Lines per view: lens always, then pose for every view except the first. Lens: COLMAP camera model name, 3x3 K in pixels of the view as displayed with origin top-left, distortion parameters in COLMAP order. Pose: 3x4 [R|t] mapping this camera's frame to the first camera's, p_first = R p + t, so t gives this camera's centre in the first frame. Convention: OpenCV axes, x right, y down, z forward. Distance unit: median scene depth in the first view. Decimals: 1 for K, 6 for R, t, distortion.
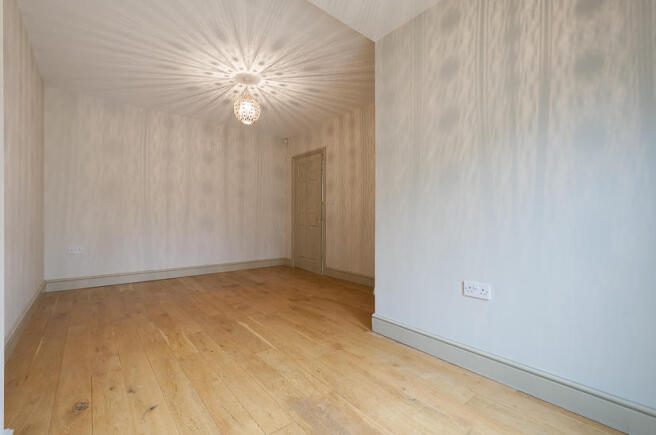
lens RADIAL K [[284.8, 0, 332.5], [0, 284.8, 216.2], [0, 0, 1]] dist [0.002230, 0.000116]
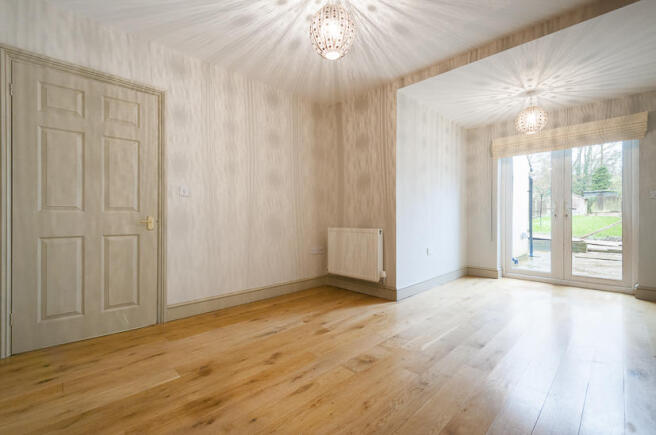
lens RADIAL K [[284.8, 0, 332.5], [0, 284.8, 216.2], [0, 0, 1]] dist [0.002230, 0.000116]
pose [[-0.077638, -0.005499, 0.996966, -0.660128], [-0.009084, 0.999947, 0.004808, -0.004921], [-0.996940, -0.008683, -0.077684, 0.782982]]
